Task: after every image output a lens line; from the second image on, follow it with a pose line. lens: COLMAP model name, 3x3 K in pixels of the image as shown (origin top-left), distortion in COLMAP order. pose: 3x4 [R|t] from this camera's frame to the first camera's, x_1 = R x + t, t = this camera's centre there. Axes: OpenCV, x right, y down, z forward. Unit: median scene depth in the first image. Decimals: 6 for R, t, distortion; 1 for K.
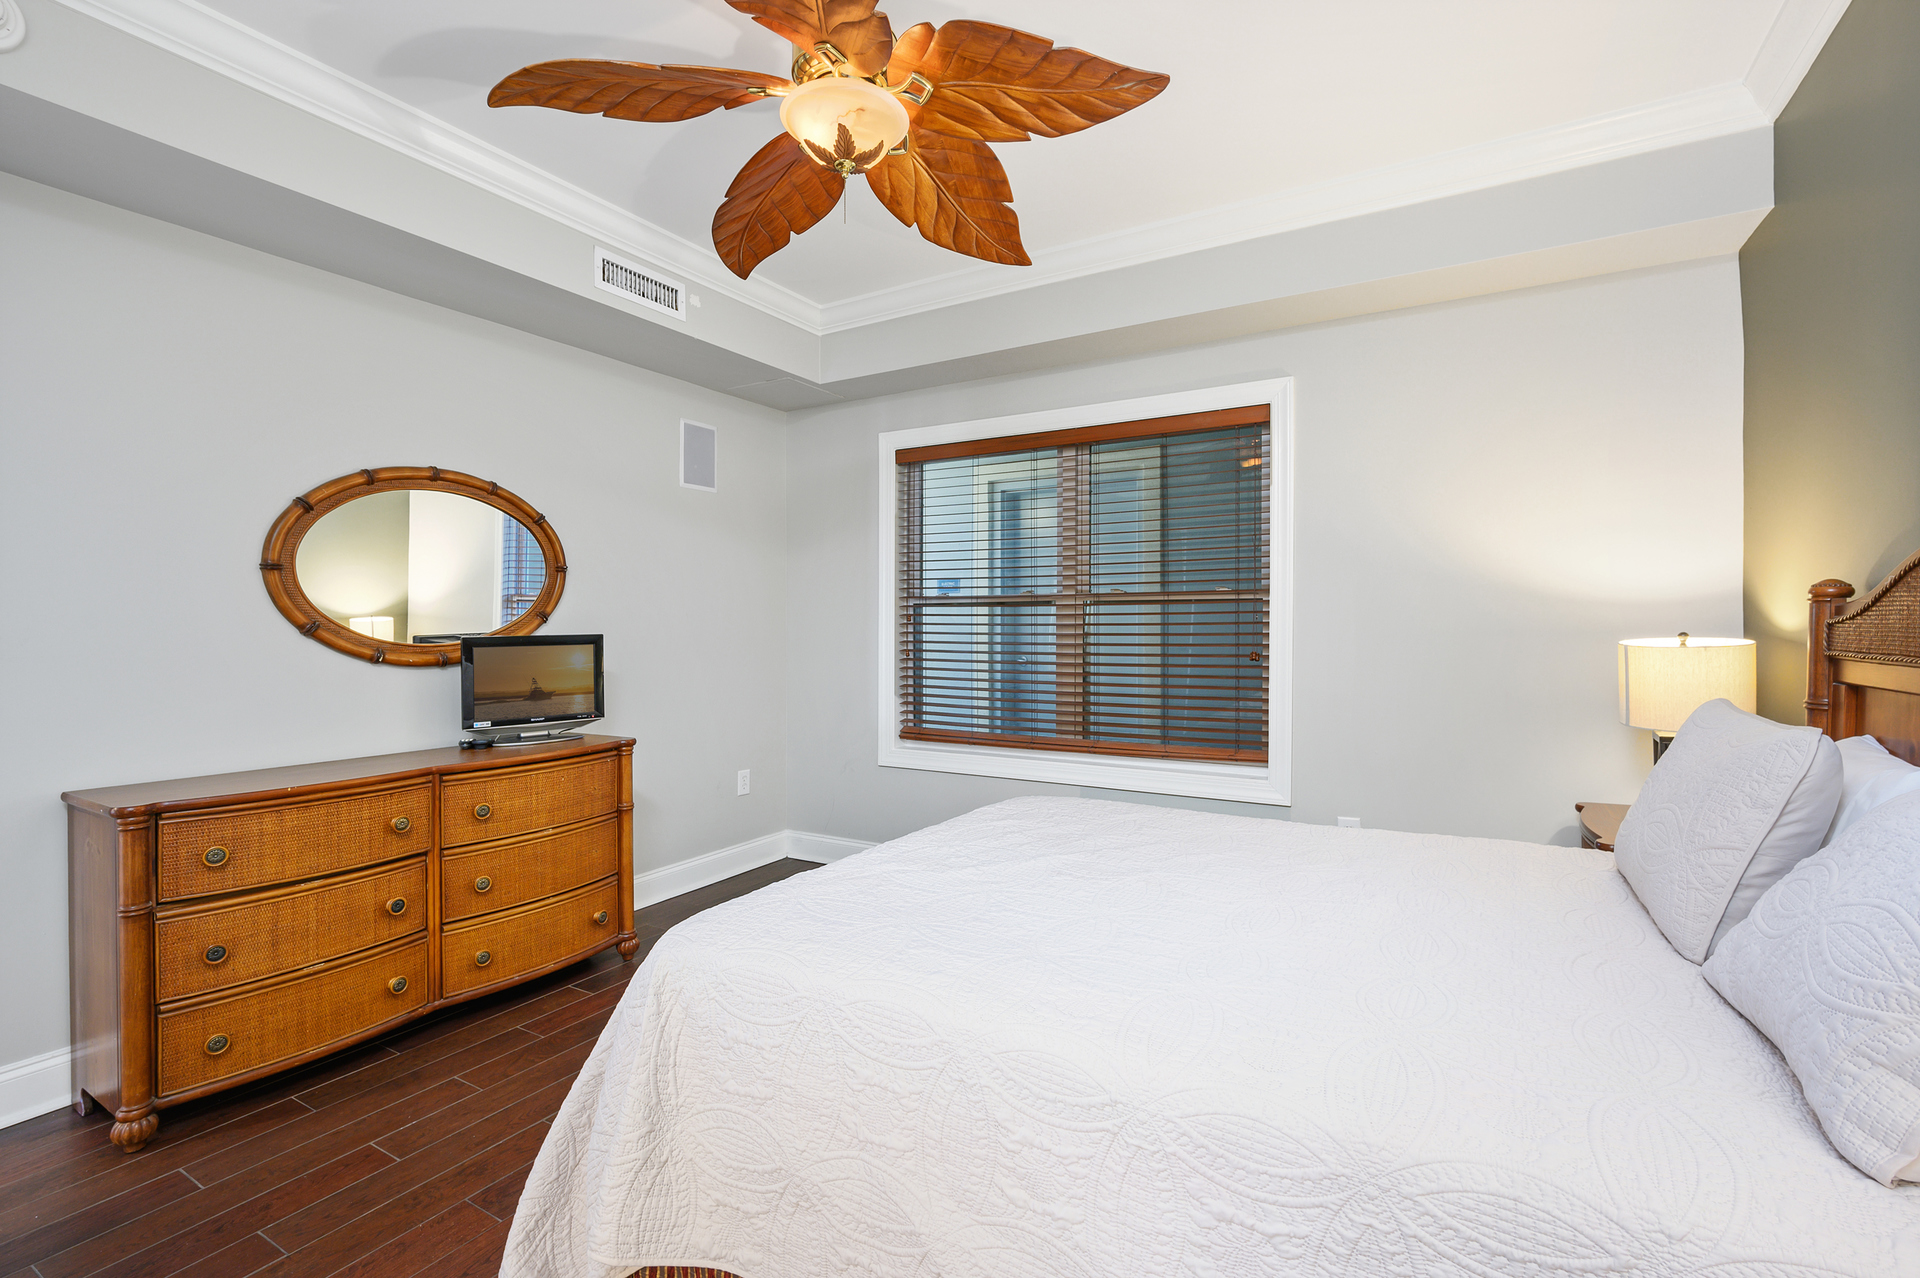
lens RADIAL K [[849.4, 0, 963.4], [0, 849.4, 630.7], [0, 0, 1]] dist [-0.000377, 0.000169]
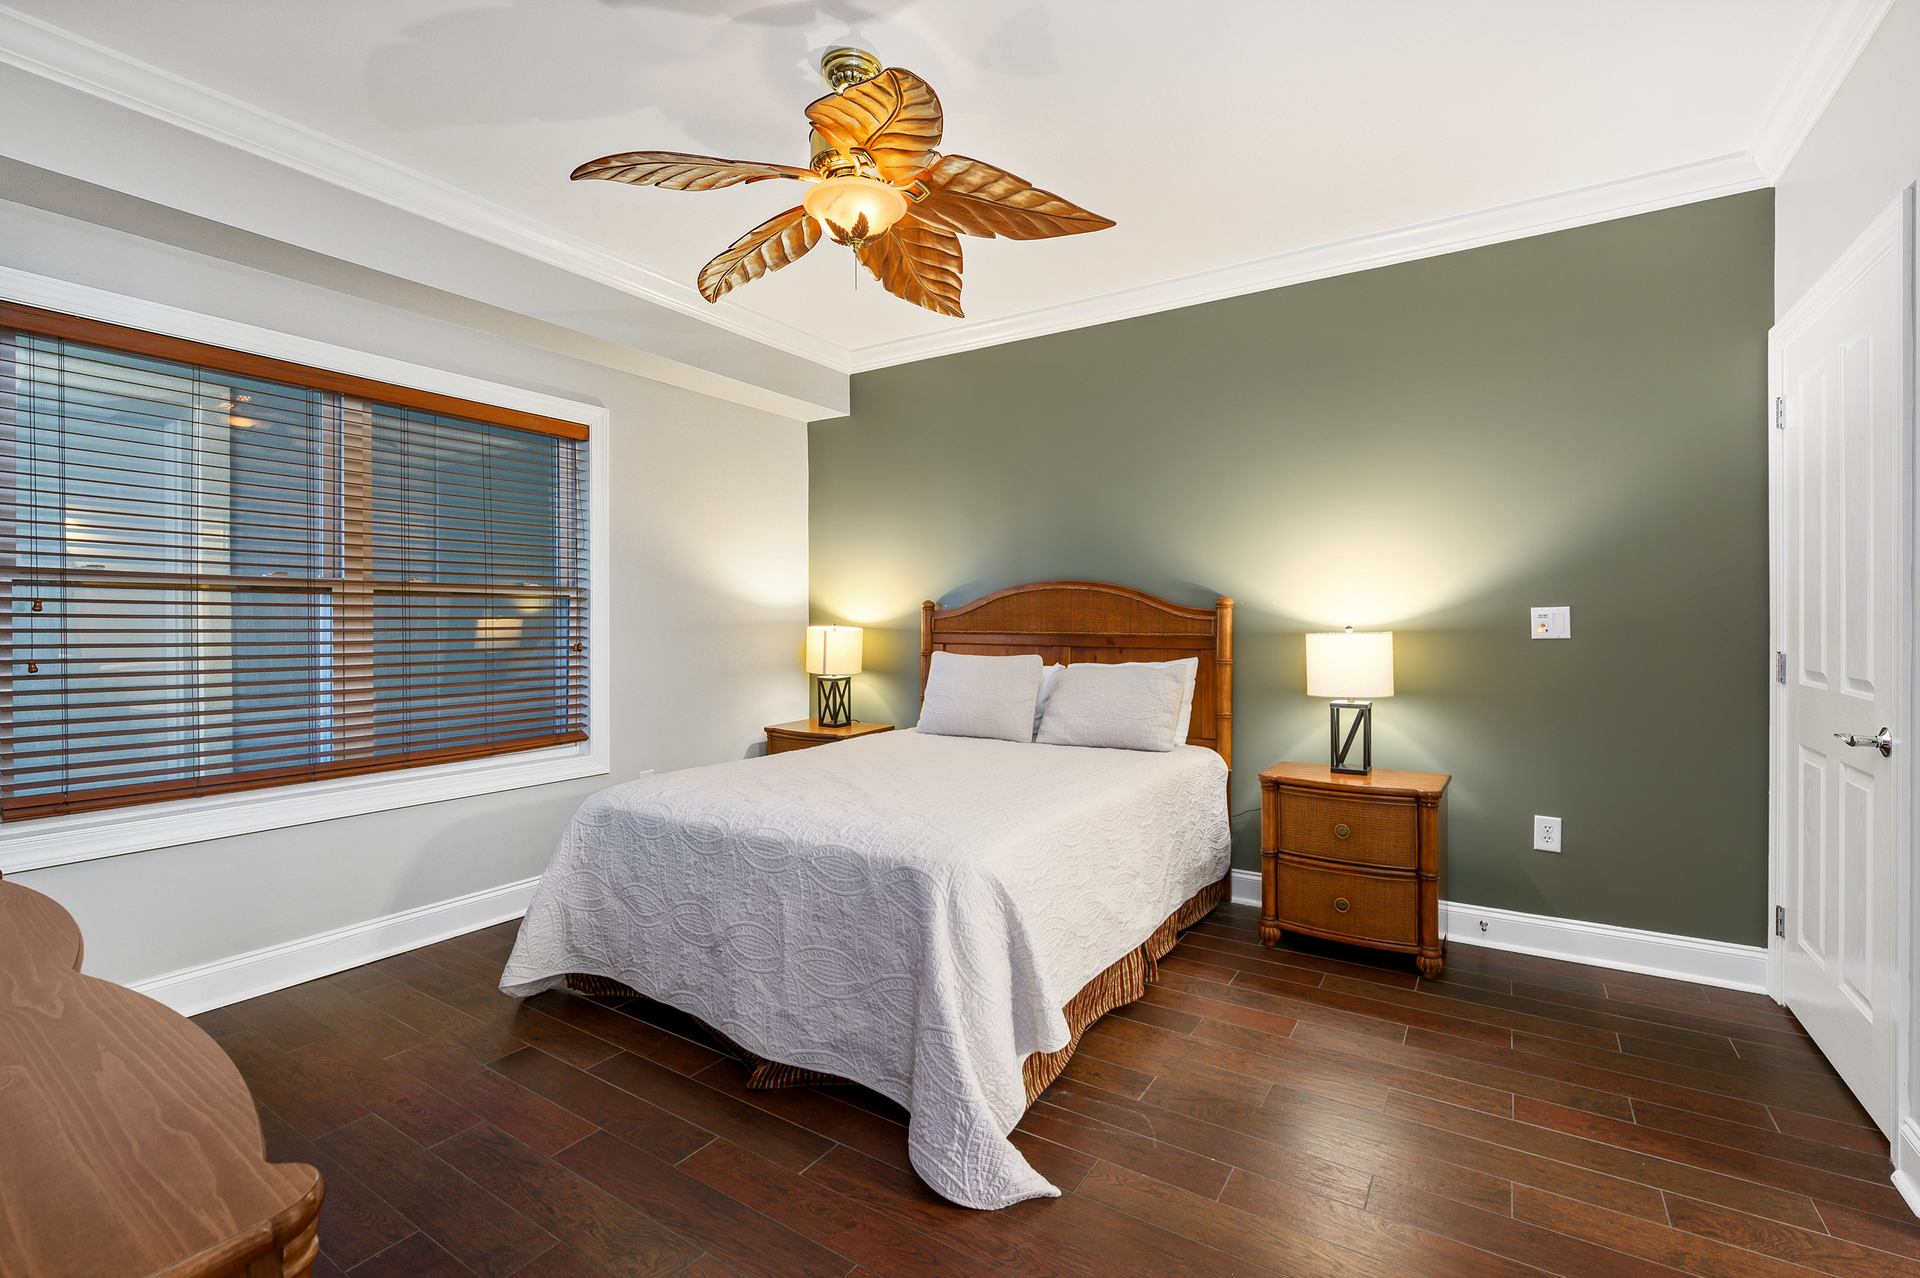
lens RADIAL K [[849.4, 0, 960.4], [0, 849.4, 632.5], [0, 0, 1]] dist [-0.000377, 0.000169]
pose [[0.056169, -0.013005, 0.998337, -0.601790], [0.003922, 0.999910, 0.012805, -0.001432], [-0.998414, 0.003196, 0.056215, 0.347699]]
